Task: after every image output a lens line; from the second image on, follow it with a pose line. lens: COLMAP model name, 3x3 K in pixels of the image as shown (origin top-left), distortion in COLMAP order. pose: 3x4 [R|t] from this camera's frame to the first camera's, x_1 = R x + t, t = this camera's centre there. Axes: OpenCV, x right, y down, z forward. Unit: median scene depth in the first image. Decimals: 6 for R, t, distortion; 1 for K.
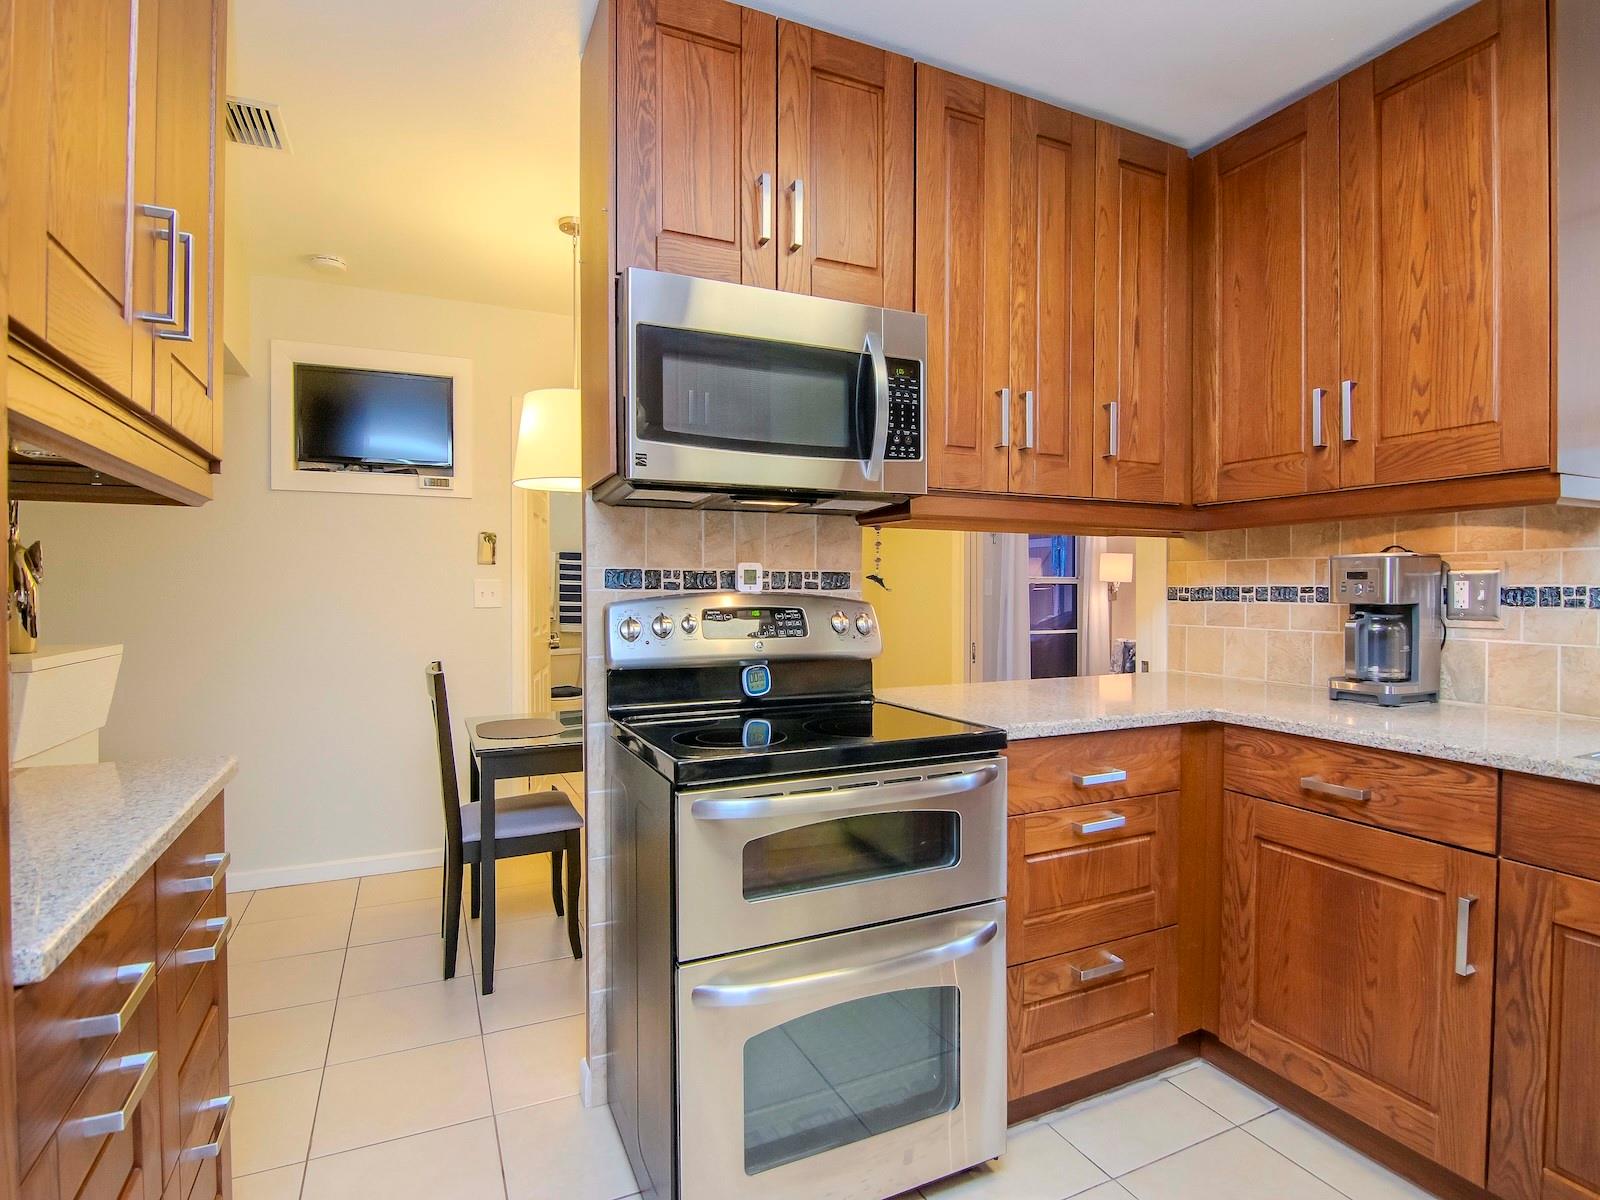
lens RADIAL K [[815.1, 0, 786.6], [0, 815.1, 596.3], [0, 0, 1]] dist [0.000753, -0.001017]
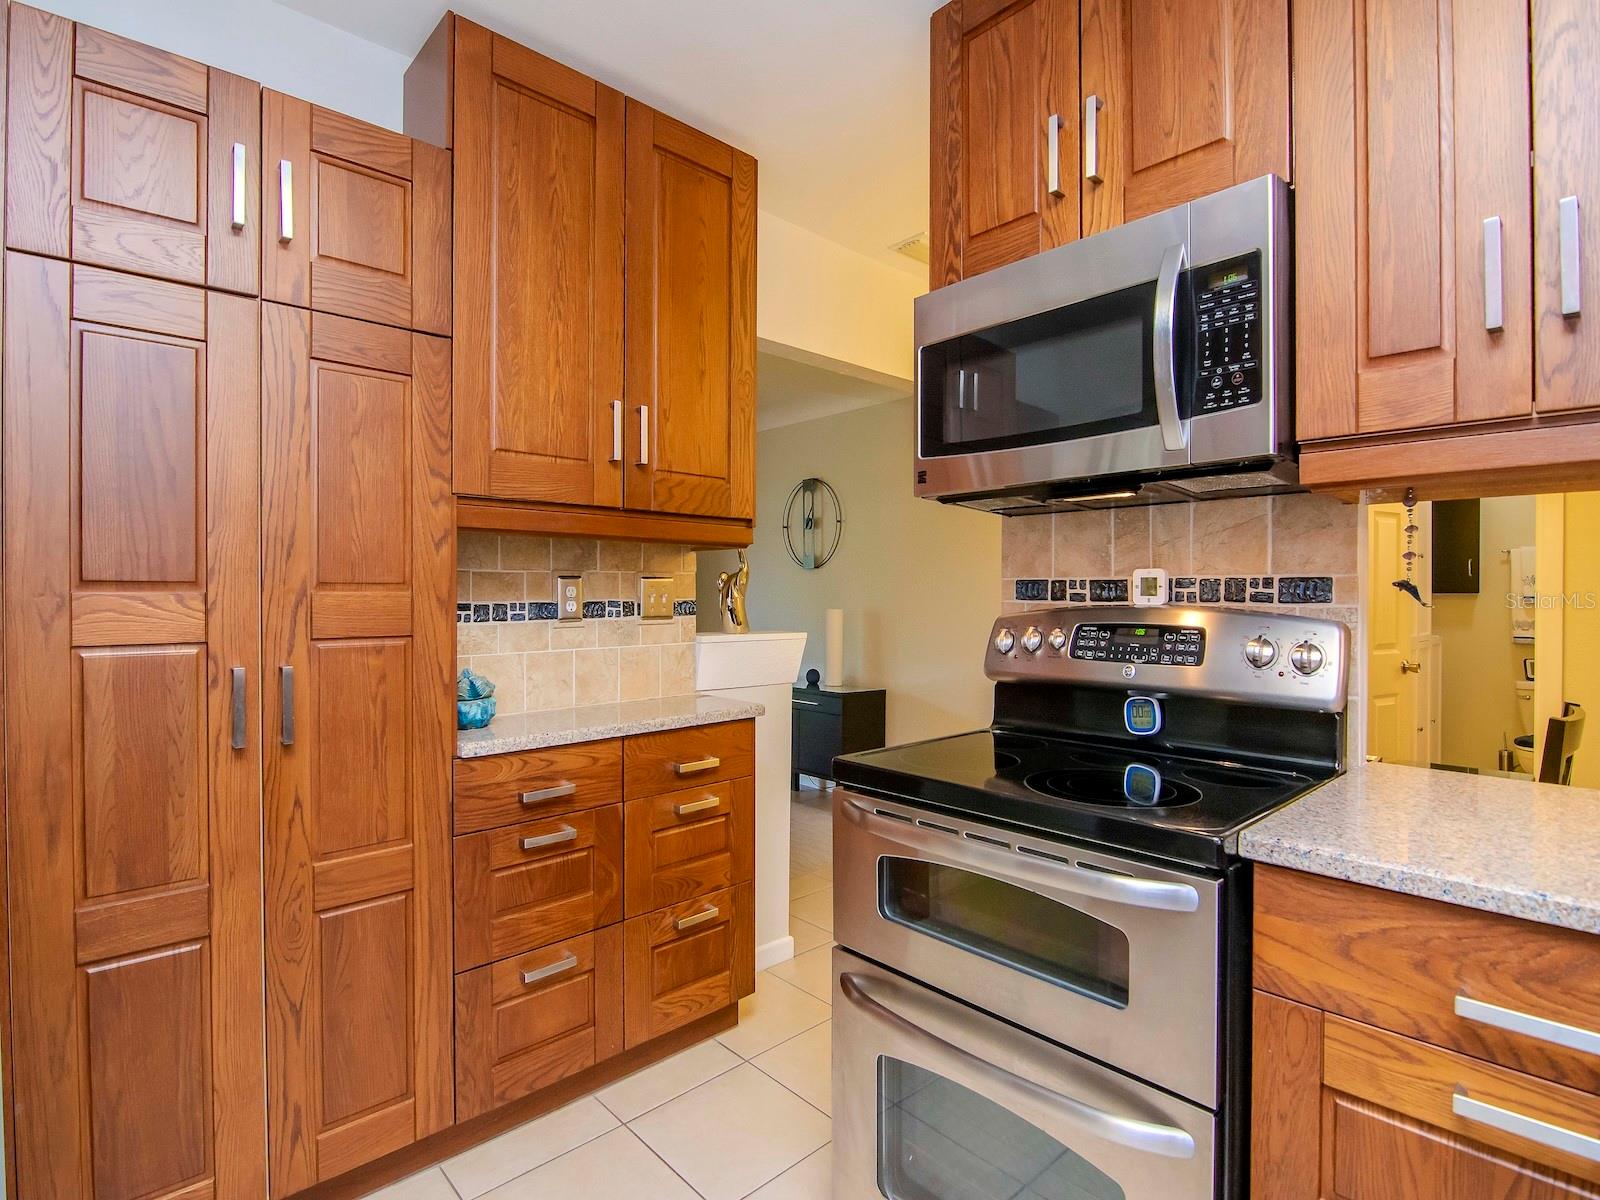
lens RADIAL K [[815.1, 0, 787.9], [0, 815.1, 593.9], [0, 0, 1]] dist [0.000753, -0.001017]
pose [[0.313982, -0.000980, -0.949428, 0.615353], [-0.014858, 0.999872, -0.005946, -0.006391], [0.949313, 0.015974, 0.313927, 0.415628]]
